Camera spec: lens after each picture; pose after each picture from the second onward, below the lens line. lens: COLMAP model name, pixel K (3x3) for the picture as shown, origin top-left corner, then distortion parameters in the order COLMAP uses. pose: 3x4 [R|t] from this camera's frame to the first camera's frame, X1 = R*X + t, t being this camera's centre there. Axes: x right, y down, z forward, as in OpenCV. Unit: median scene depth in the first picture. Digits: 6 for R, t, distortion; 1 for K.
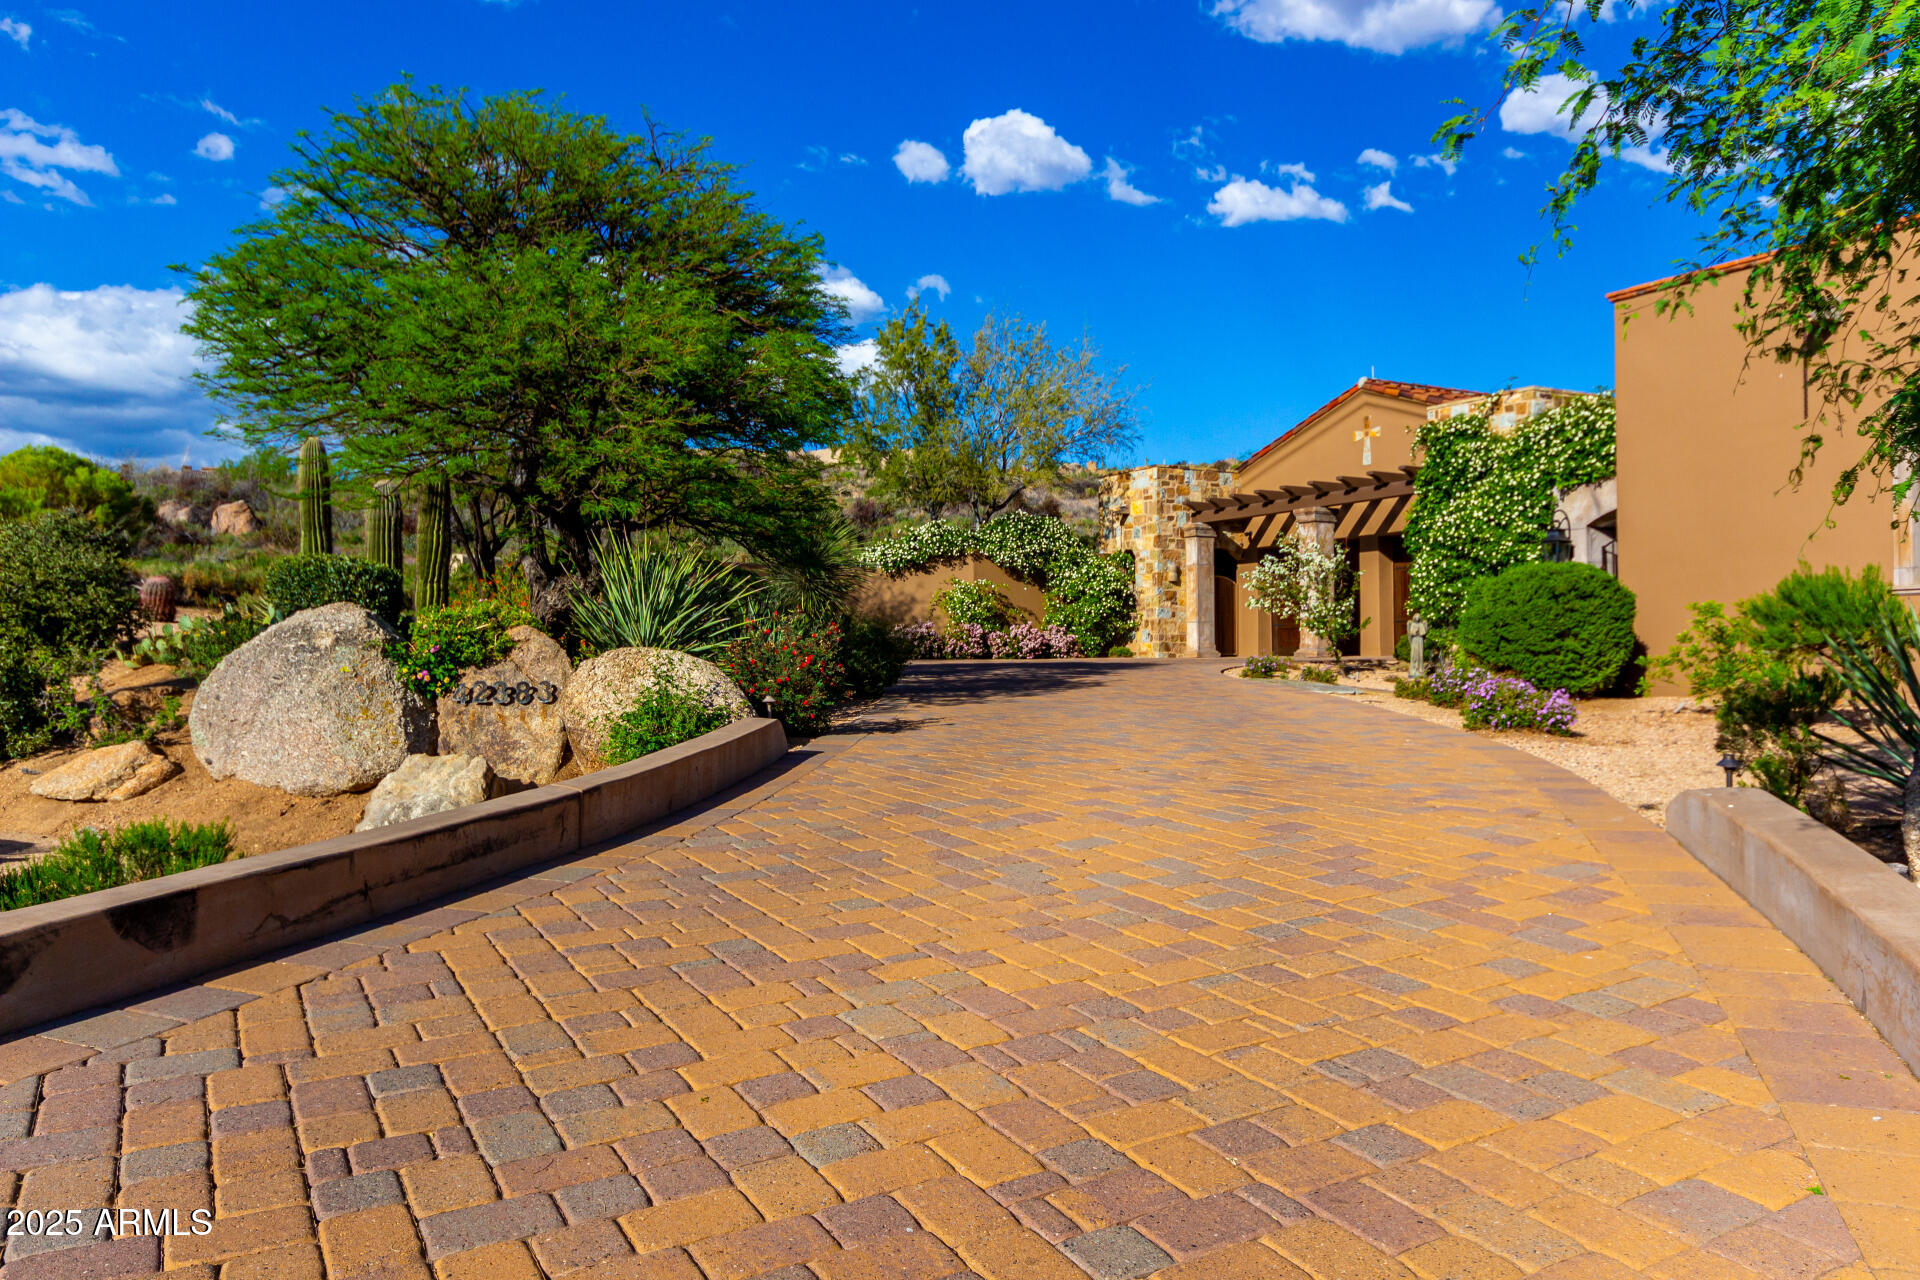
lens RADIAL K [[1378.2, 0, 960.0], [0, 1378.2, 640.0], [0, 0, 1]] dist [-0.007829, 0.000179]
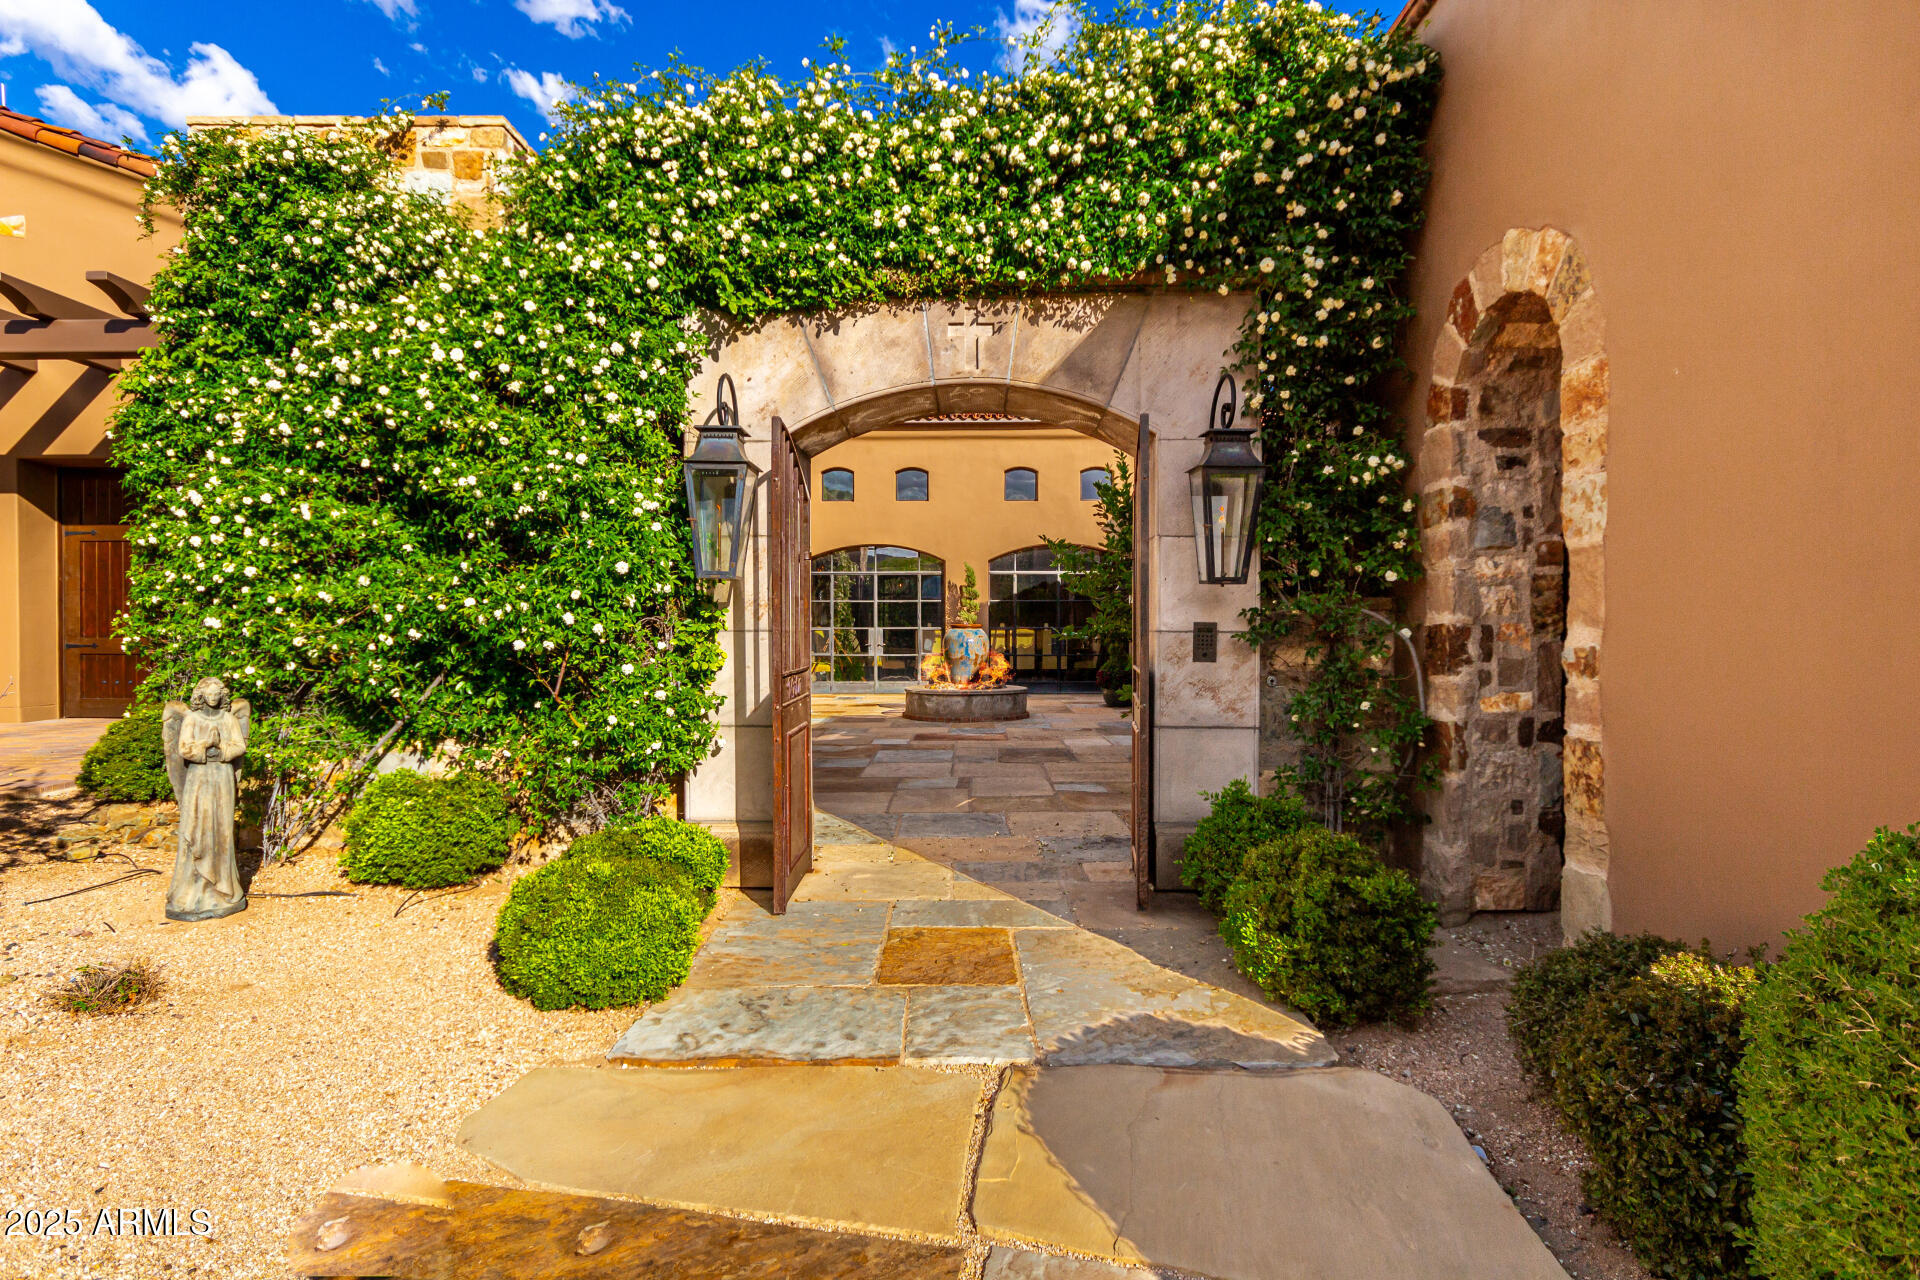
lens RADIAL K [[1021.4, 0, 950.9], [0, 1021.4, 635.3], [0, 0, 1]] dist [0.005725, 0.001313]
pose [[0.509231, 0.004515, 0.860618, 0.158316], [-0.013186, 0.999910, 0.002556, -0.020490], [-0.860529, -0.012649, 0.509245, 0.525763]]
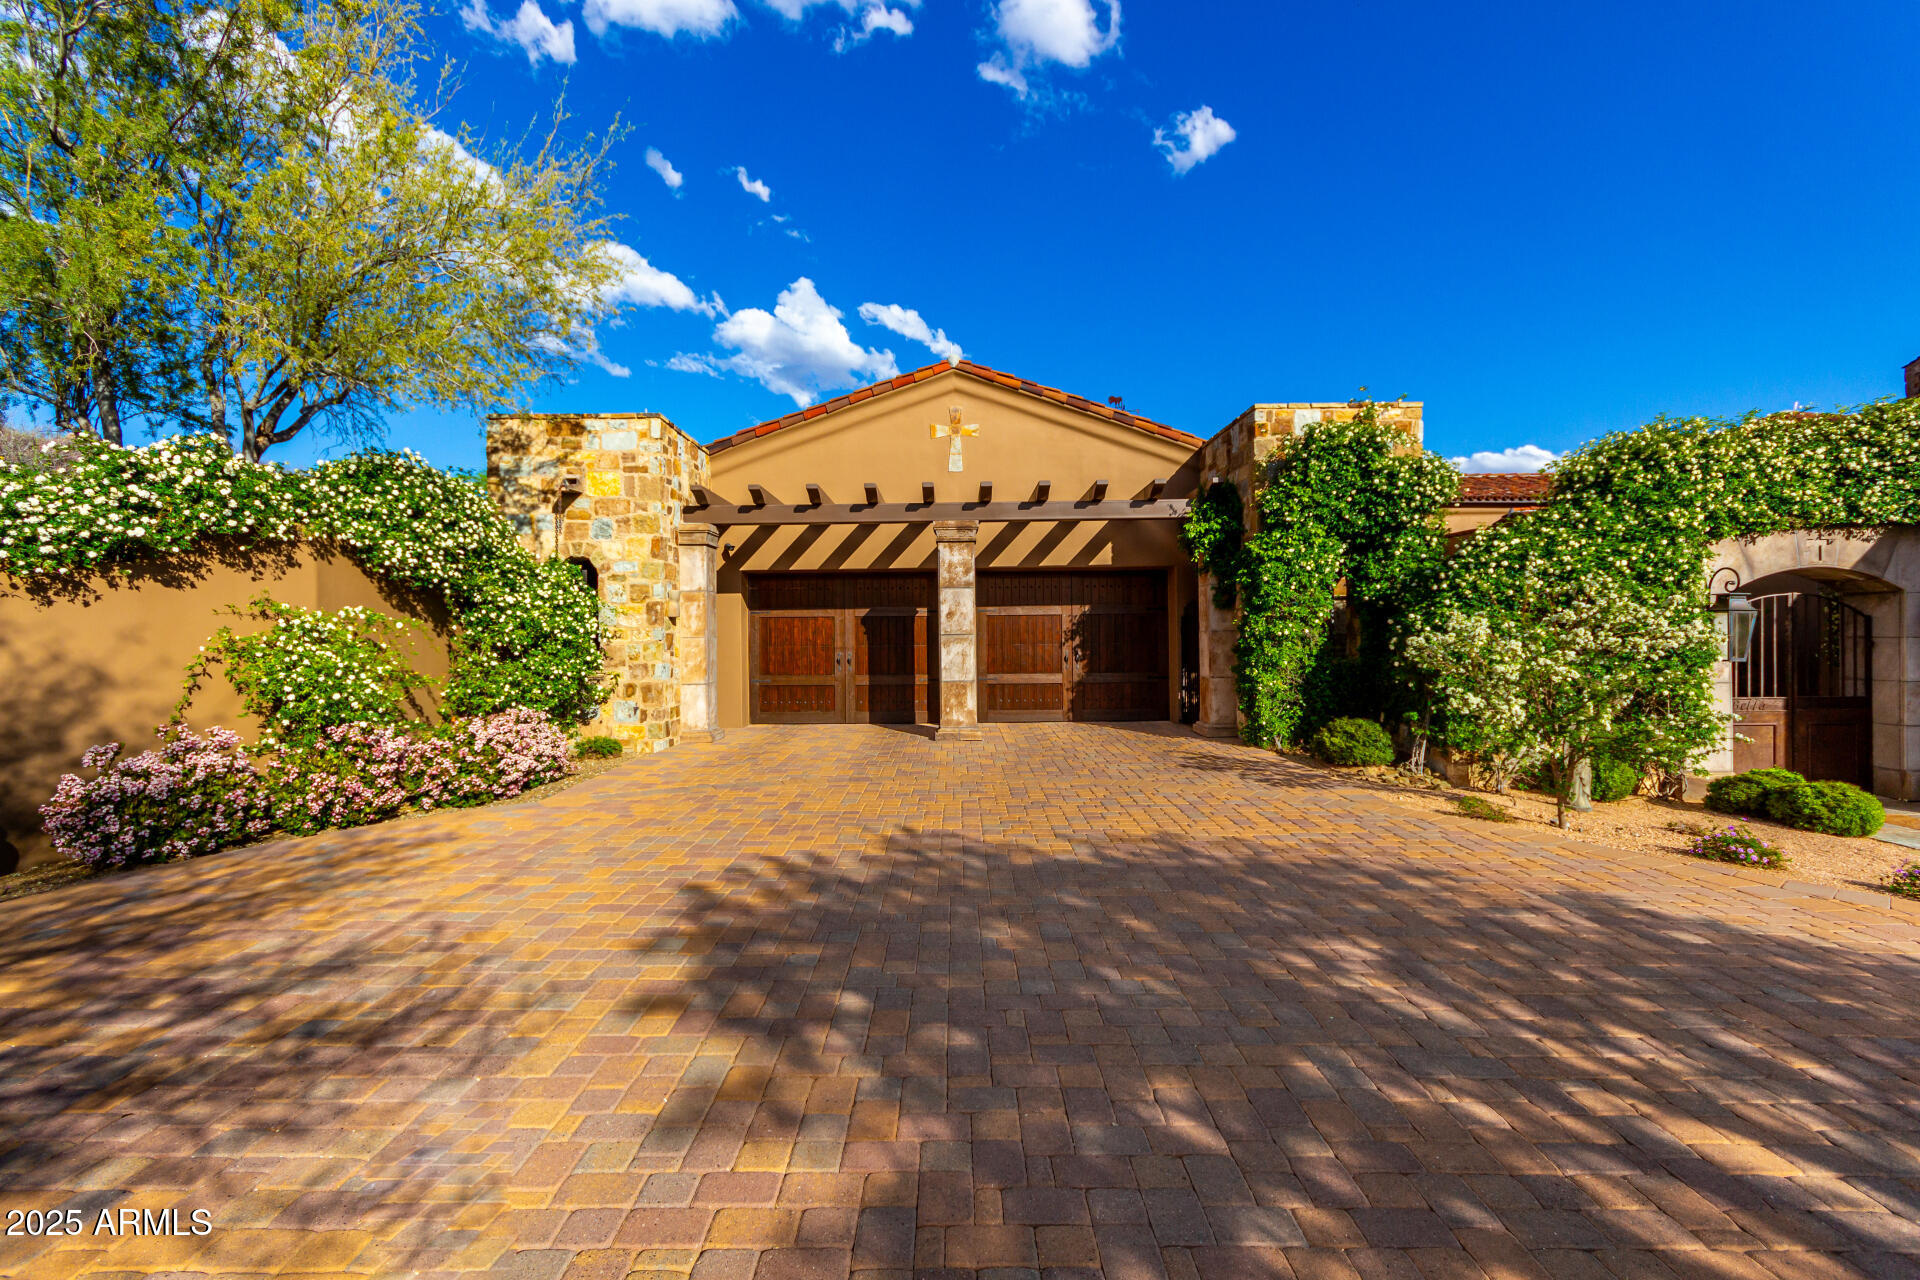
lens RADIAL K [[890.4, 0, 952.6], [0, 890.4, 635.5], [0, 0, 1]] dist [-0.001138, 0.006719]
pose [[0.497085, 0.000917, 0.867701, -0.119942], [-0.004385, 0.999989, 0.001455, -0.036366], [-0.867691, -0.004529, 0.497084, 0.715338]]
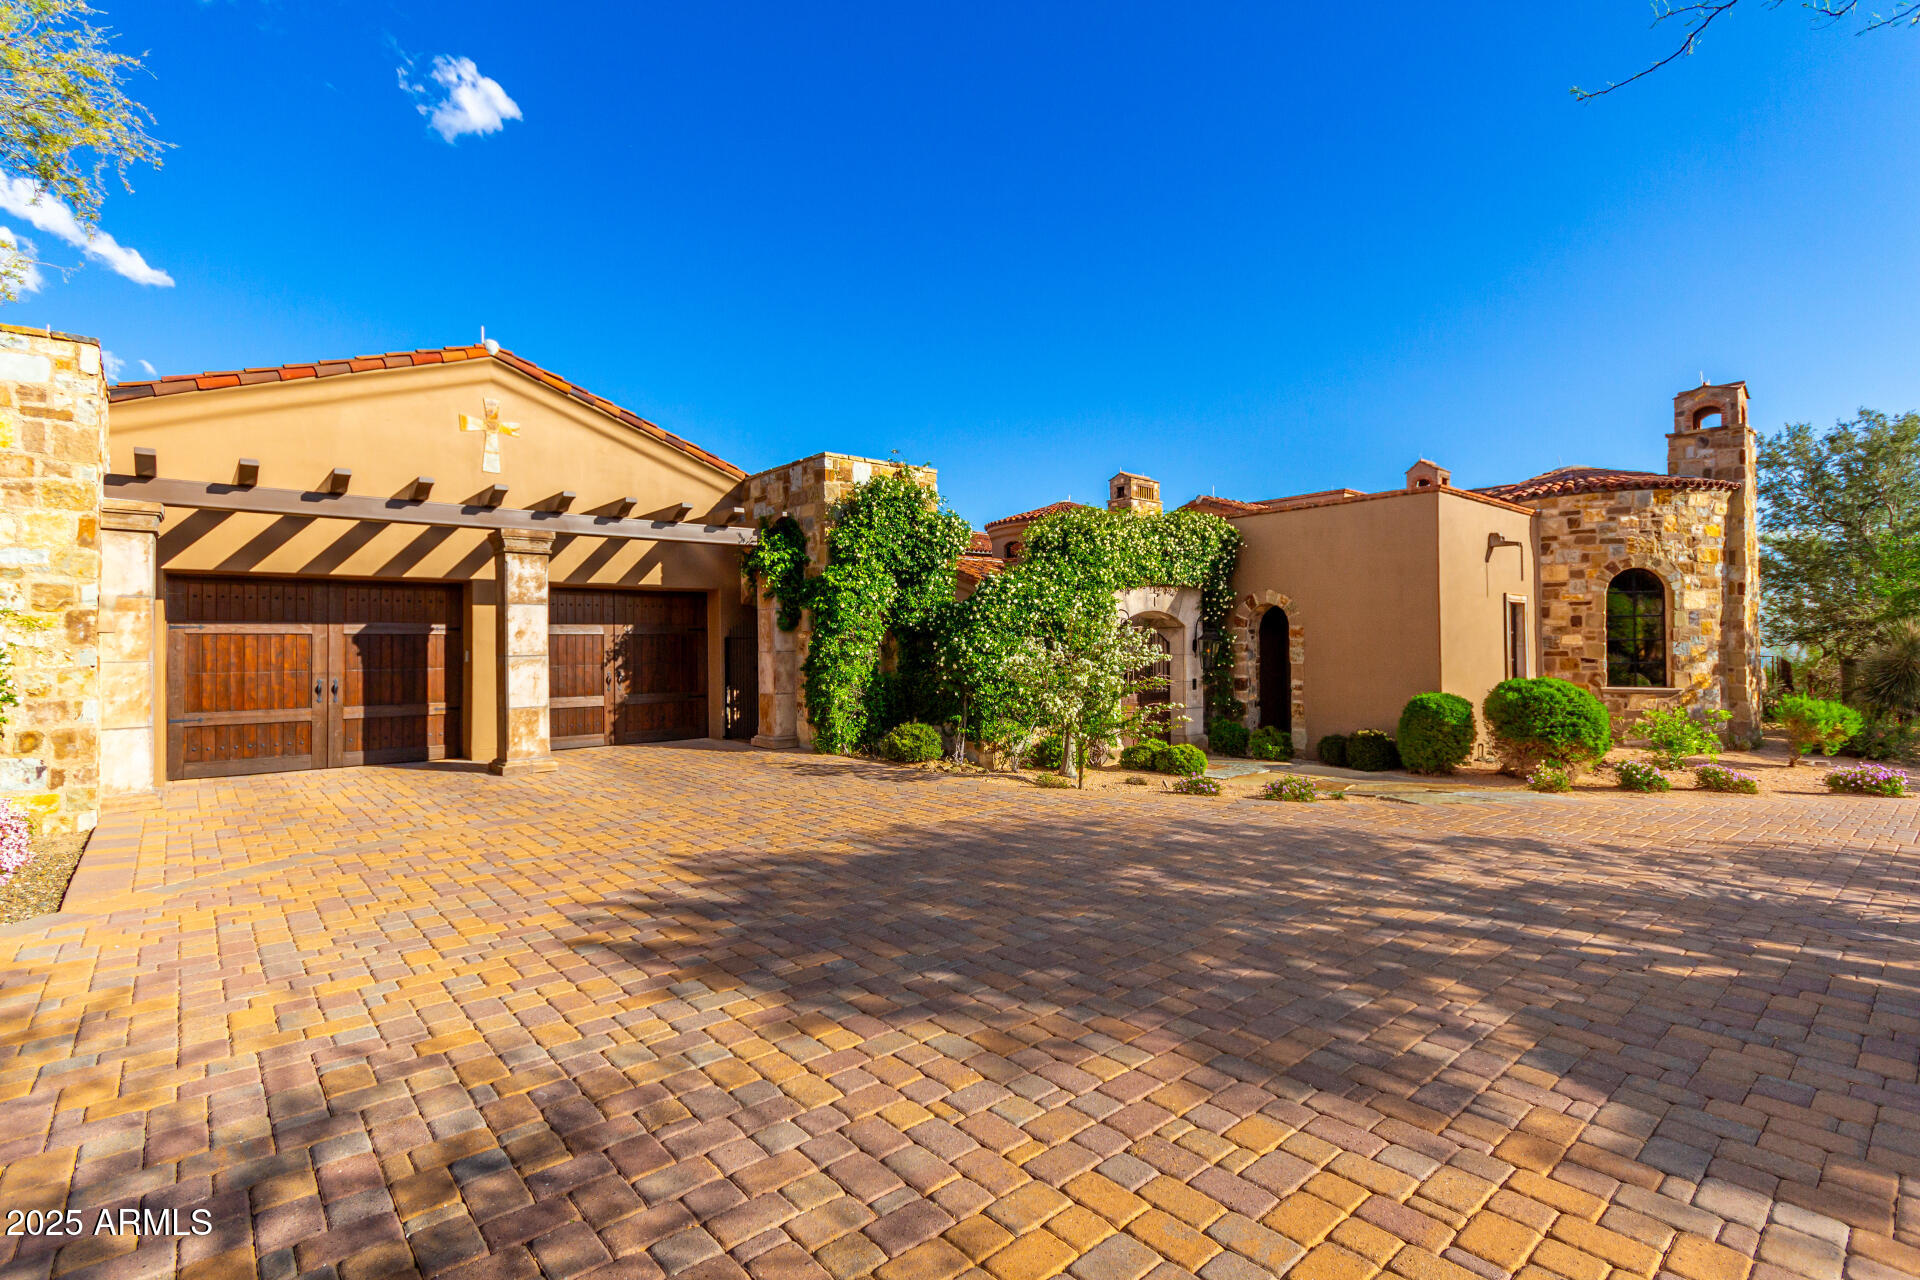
lens RADIAL K [[890.4, 0, 952.6], [0, 890.4, 635.5], [0, 0, 1]] dist [-0.001138, 0.006719]
pose [[-0.195838, 0.021253, 0.980406, -0.160081], [-0.000313, 0.999764, -0.021735, -0.036596], [-0.980636, -0.004563, -0.195785, 0.814901]]
